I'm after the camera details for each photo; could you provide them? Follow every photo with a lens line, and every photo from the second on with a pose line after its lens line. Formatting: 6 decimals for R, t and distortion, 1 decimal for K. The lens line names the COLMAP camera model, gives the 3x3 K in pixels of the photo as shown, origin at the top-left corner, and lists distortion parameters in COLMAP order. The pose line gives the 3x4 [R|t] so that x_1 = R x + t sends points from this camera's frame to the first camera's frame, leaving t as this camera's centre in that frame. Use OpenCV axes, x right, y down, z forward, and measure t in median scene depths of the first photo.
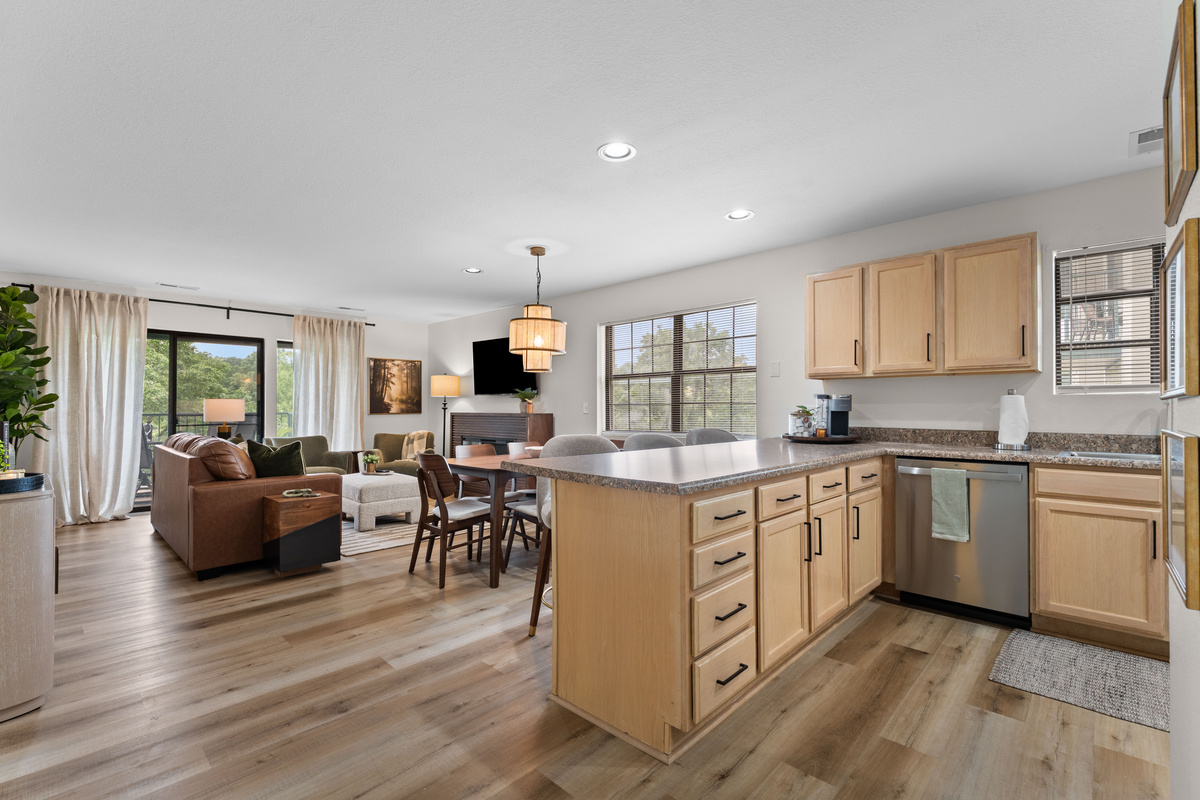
lens RADIAL K [[529.0, 0, 597.4], [0, 529.0, 401.9], [0, 0, 1]] dist [-0.001445, -0.000446]
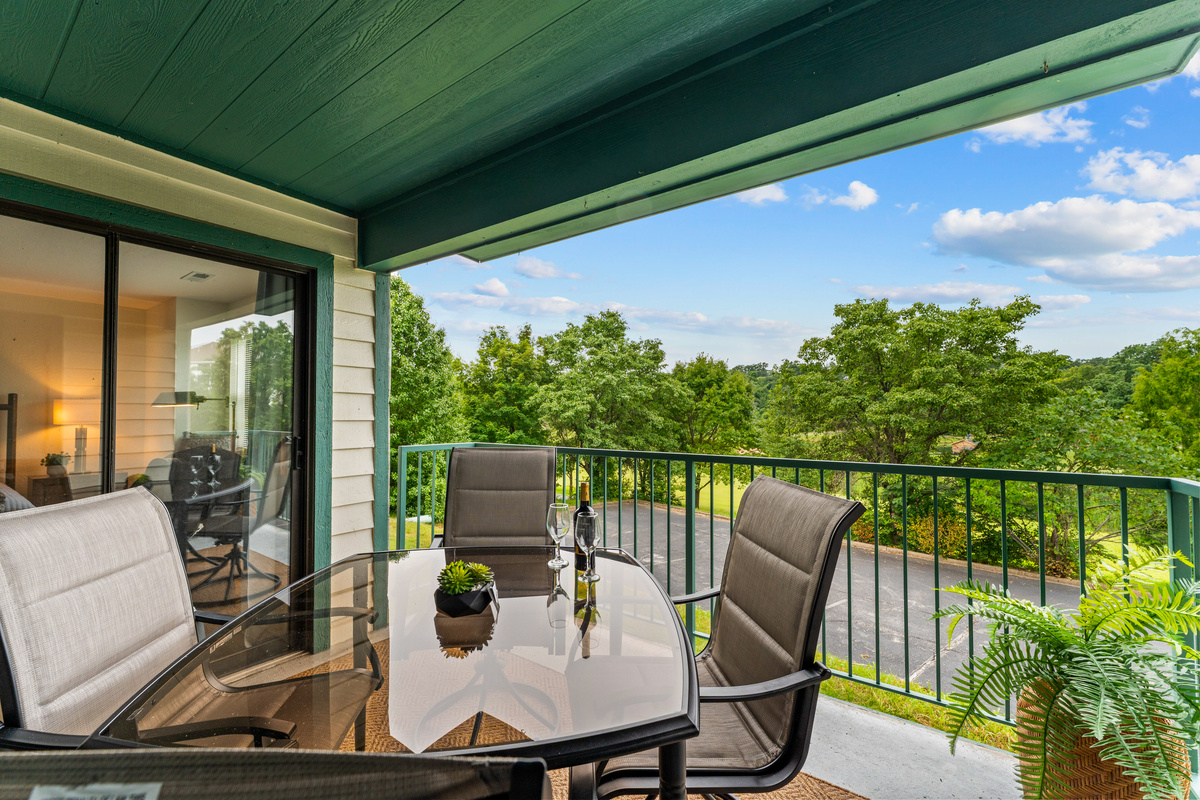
lens RADIAL K [[476.3, 0, 596.0], [0, 476.3, 401.8], [0, 0, 1]] dist [0.002918, -0.000185]
pose [[0.153757, -0.023145, -0.987838, -0.634447], [0.012766, 0.999689, -0.021435, -0.011466], [0.988026, -0.009315, 0.154005, 1.093855]]
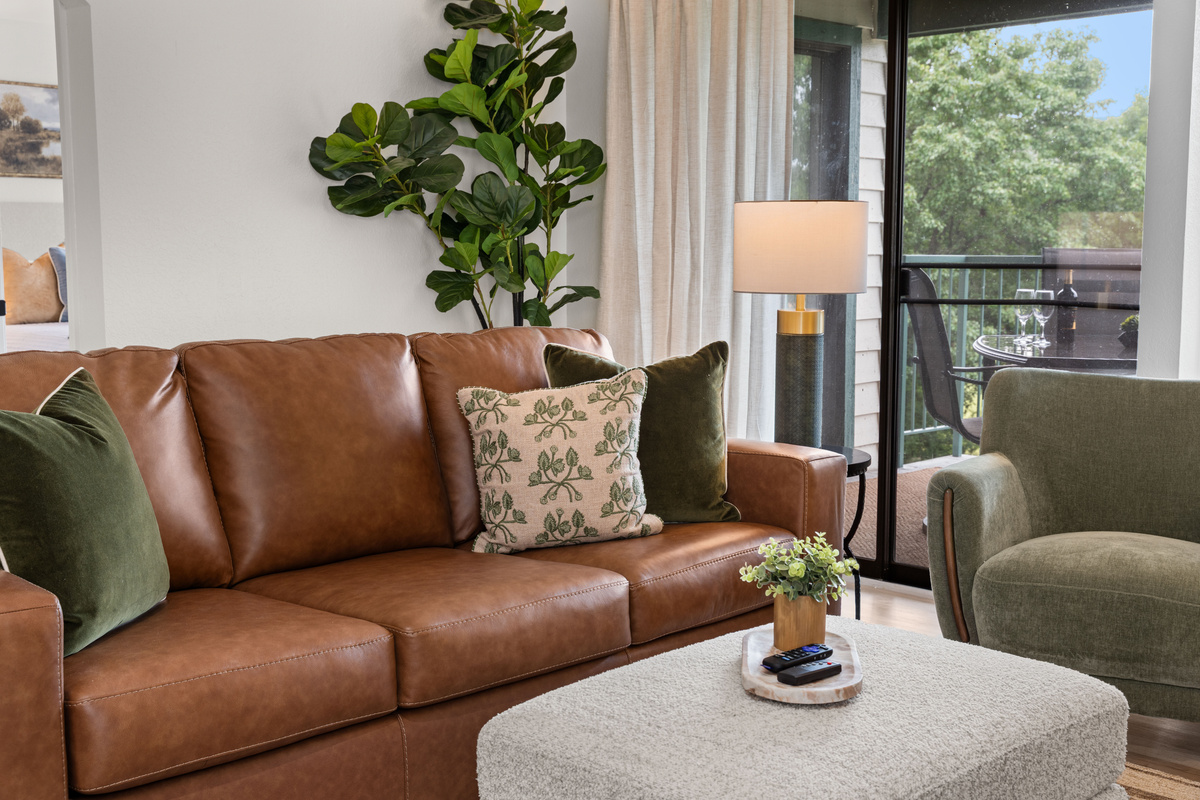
lens RADIAL K [[1420.2, 0, 590.7], [0, 1420.2, 400.5], [0, 0, 1]] dist [0.000573, 0.043574]
pose [[-0.019873, 0.110086, -0.993723, -0.013550], [0.012592, 0.993868, 0.109850, 0.010450], [0.999723, -0.010330, -0.021137, 0.769747]]
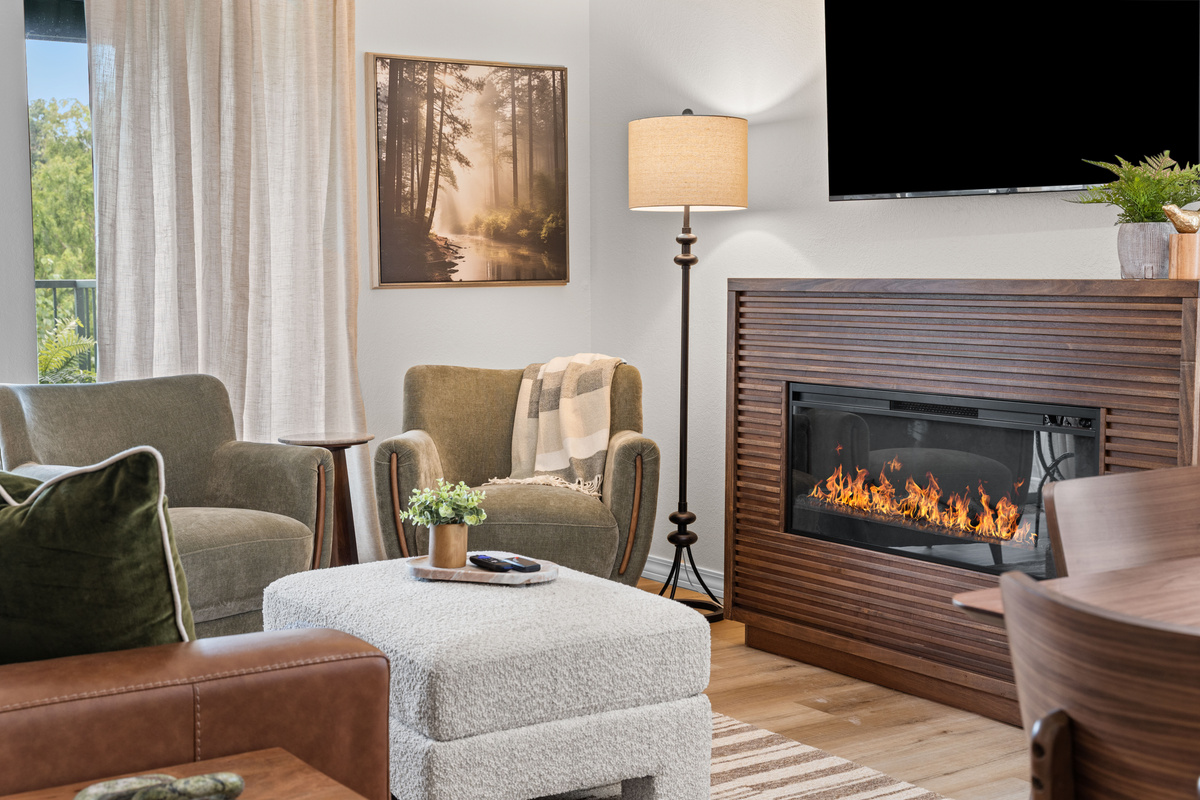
lens RADIAL K [[1595.2, 0, 600.0], [0, 1595.2, 400.0], [0, 0, 1]] dist [0.020150, 0.002640]
pose [[0.977613, 0.011864, -0.210077, -0.194541], [0.008155, 0.995523, 0.094172, 0.007350], [0.210254, -0.093777, 0.973139, 0.329256]]
